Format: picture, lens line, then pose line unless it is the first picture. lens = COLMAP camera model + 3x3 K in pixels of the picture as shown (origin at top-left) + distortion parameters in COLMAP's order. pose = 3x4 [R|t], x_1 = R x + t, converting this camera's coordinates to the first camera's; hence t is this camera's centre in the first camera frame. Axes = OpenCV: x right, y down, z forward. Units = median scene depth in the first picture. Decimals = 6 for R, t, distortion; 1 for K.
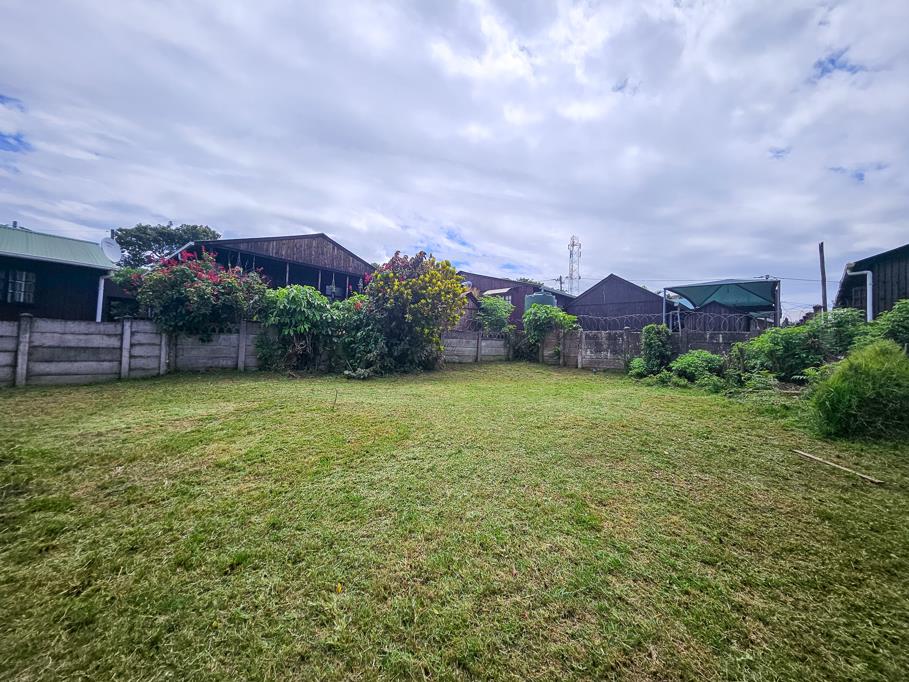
lens RADIAL K [[372.0, 0, 455.0], [0, 372.0, 340.3], [0, 0, 1]] dist [-0.013503, 0.002641]
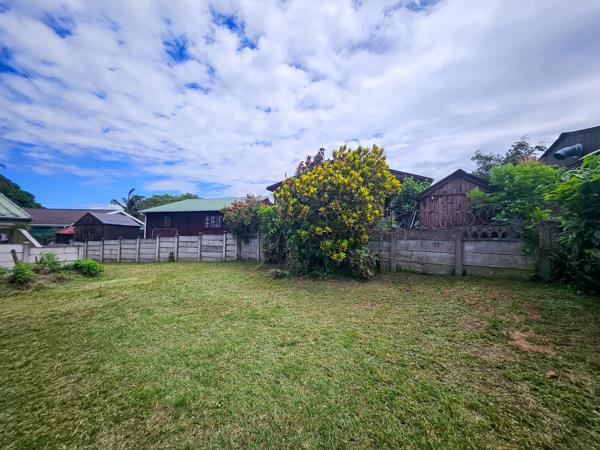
lens RADIAL K [[236.9, 0, 307.8], [0, 236.9, 219.7], [0, 0, 1]] dist [-0.008284, 0.001863]
pose [[0.341132, -0.076853, -0.936869, 0.510254], [0.021233, 0.997028, -0.074057, -0.020204], [0.939776, 0.005371, 0.341750, 0.872707]]
